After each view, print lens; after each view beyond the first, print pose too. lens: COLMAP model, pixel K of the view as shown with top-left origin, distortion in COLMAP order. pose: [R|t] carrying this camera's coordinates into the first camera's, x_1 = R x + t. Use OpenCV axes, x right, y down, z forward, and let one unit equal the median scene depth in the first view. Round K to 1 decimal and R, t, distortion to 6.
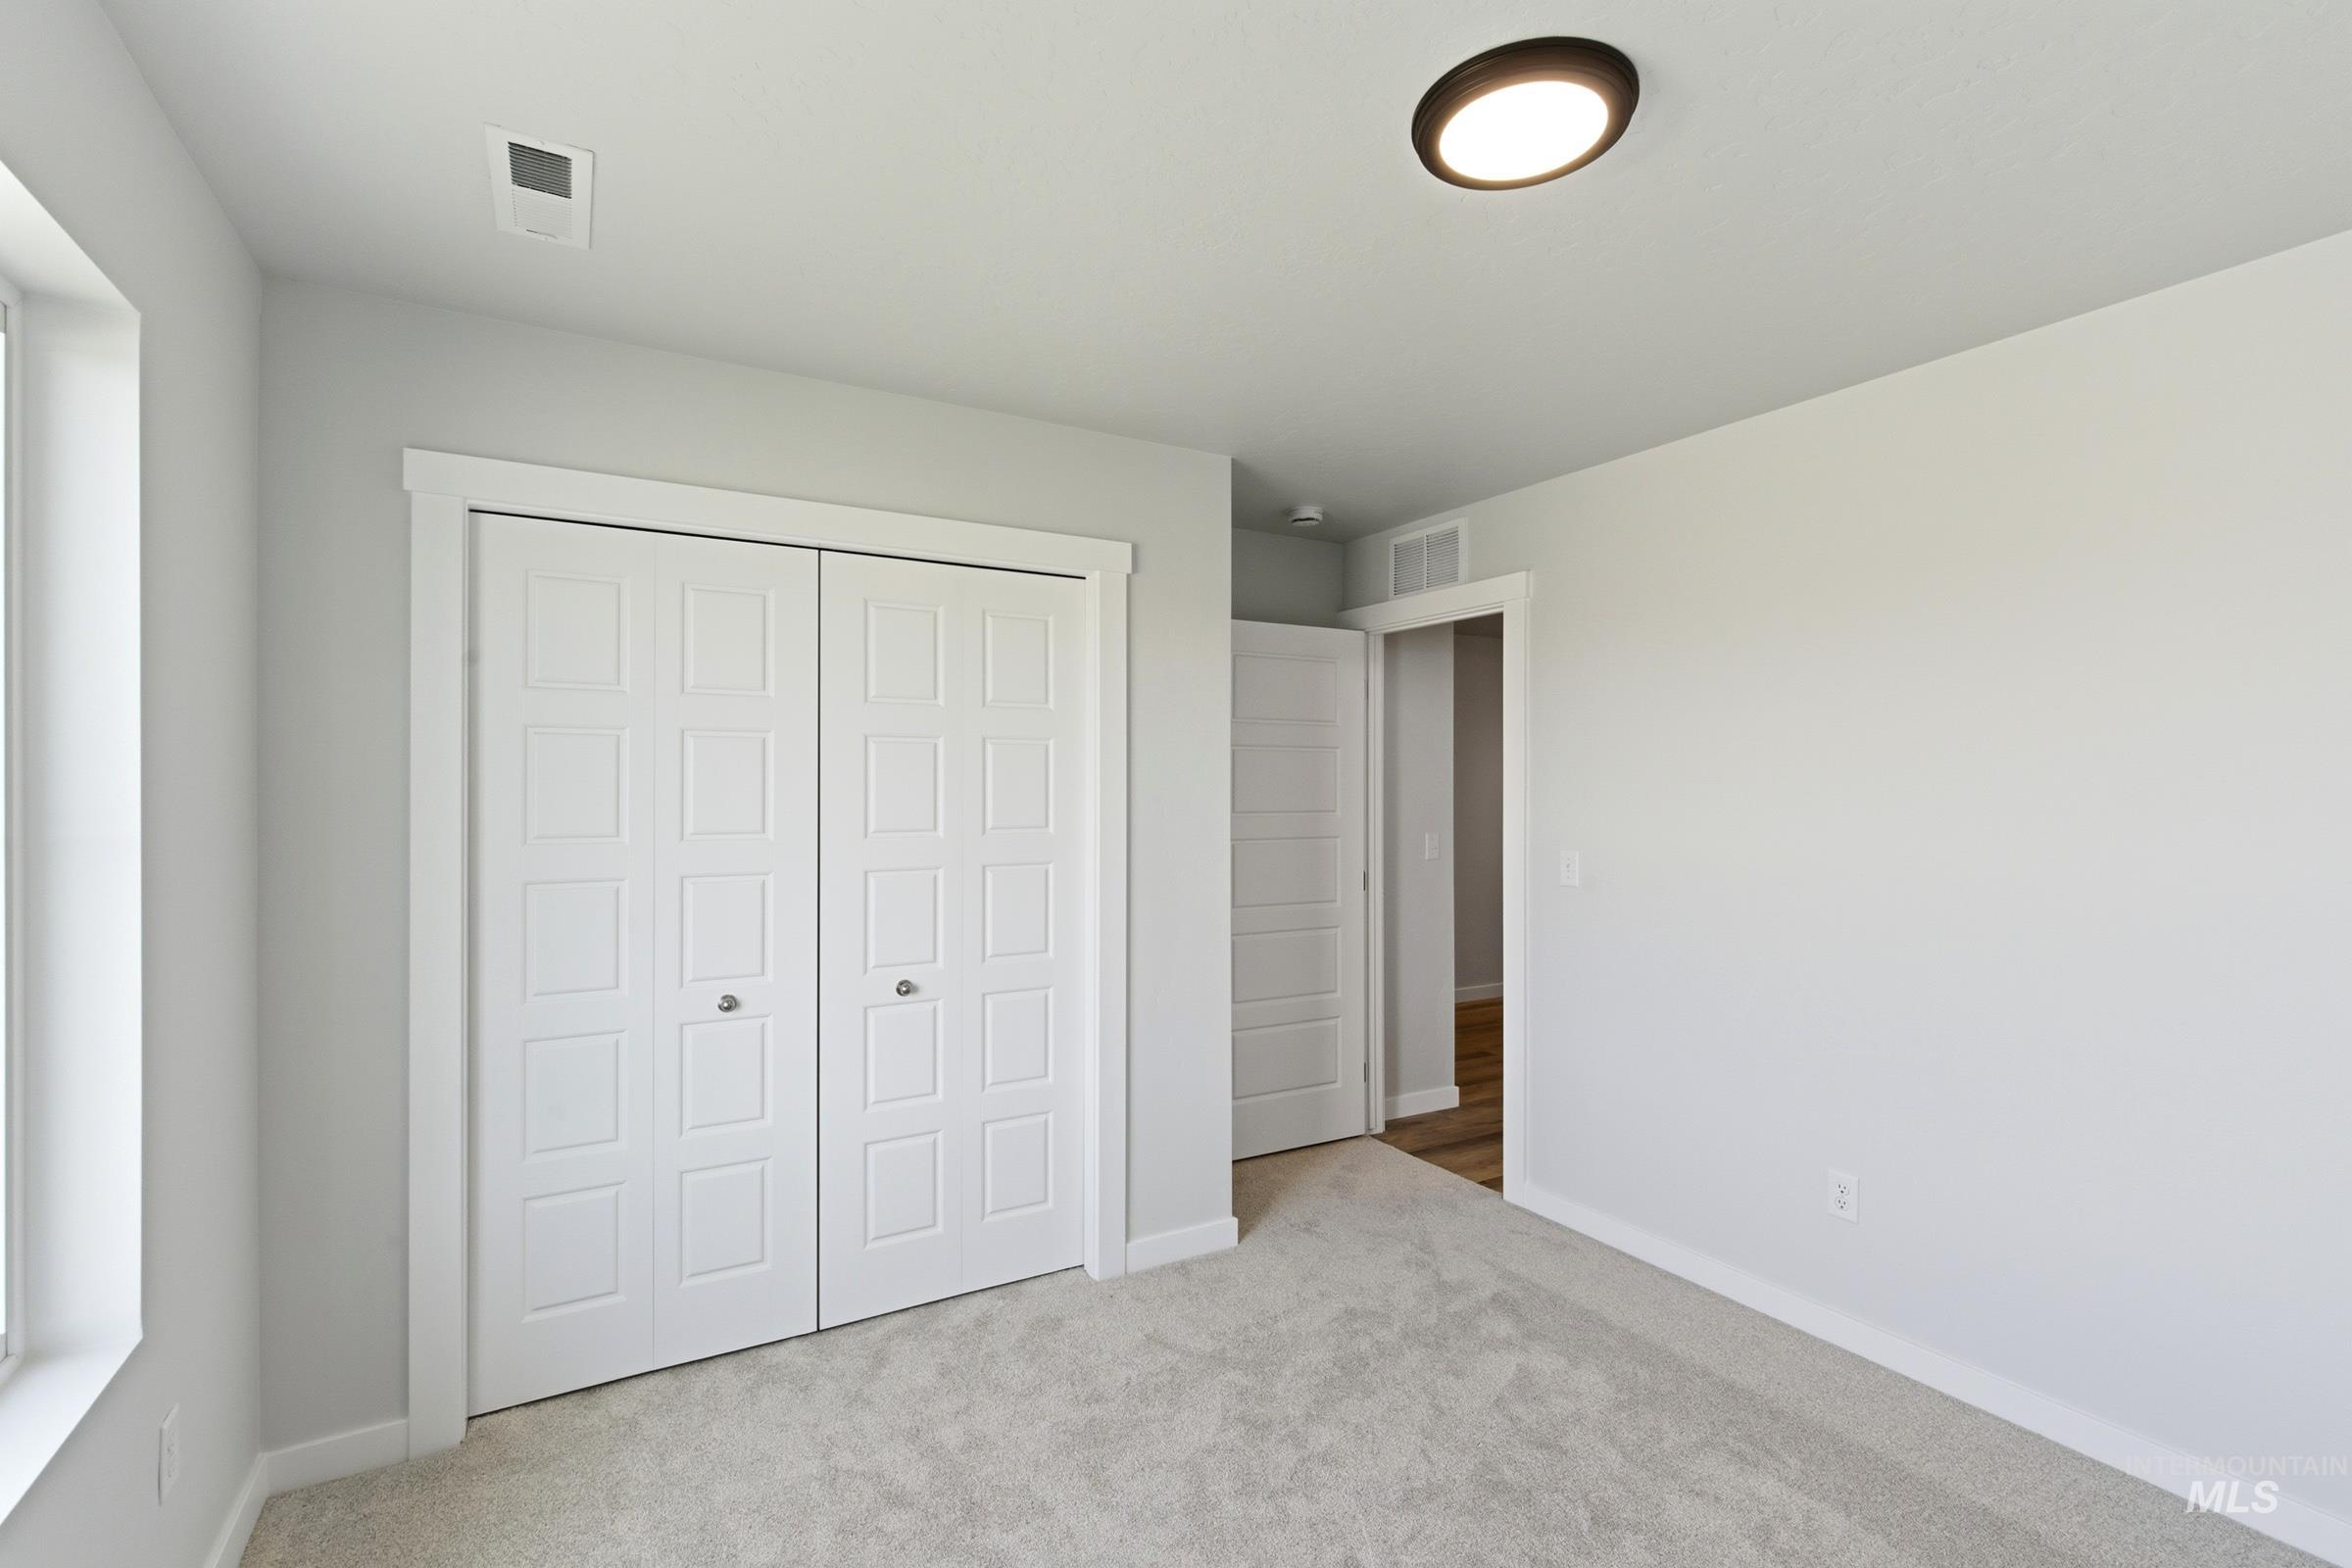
lens RADIAL K [[1044.3, 0, 1186.8], [0, 1044.3, 781.6], [0, 0, 1]] dist [0.002821, 0.000750]
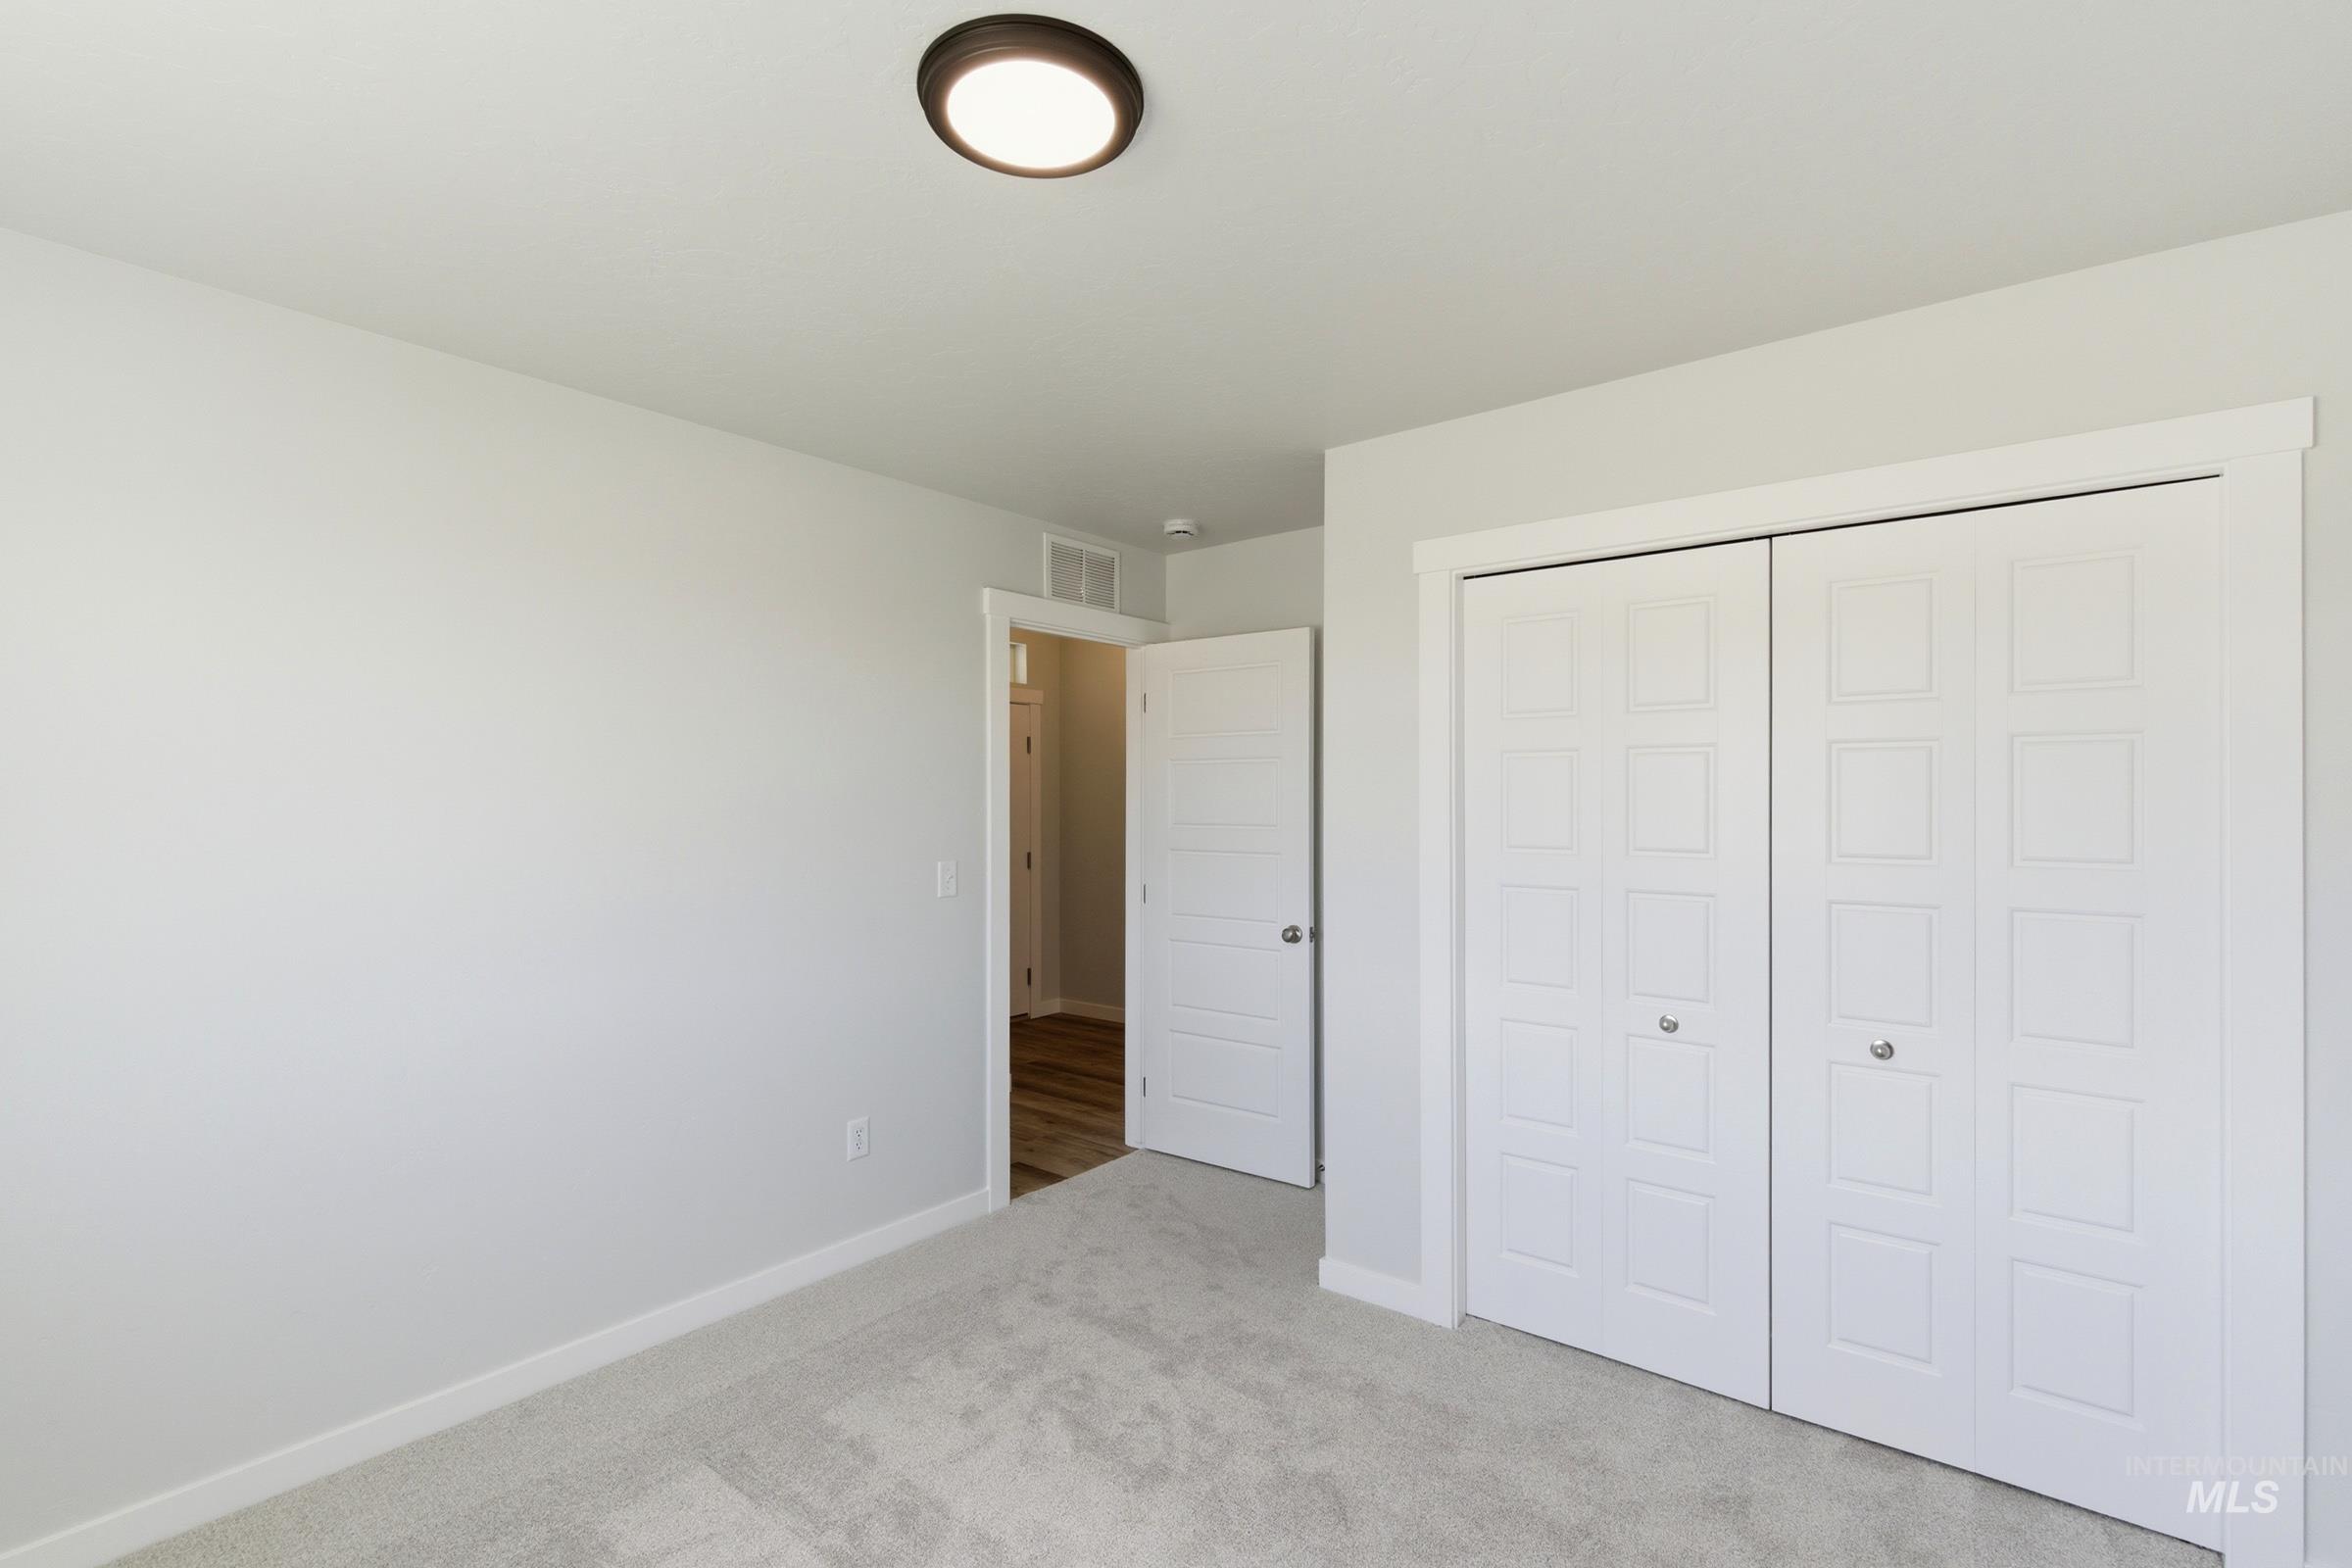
lens RADIAL K [[1083.0, 0, 1170.6], [0, 1083.0, 793.0], [0, 0, 1]] dist [0.000069, -0.000602]
pose [[0.366266, -0.007148, -0.930483, 0.324777], [0.002774, 0.999974, -0.006590, 0.002120], [0.930506, -0.000168, 0.366276, 0.185804]]
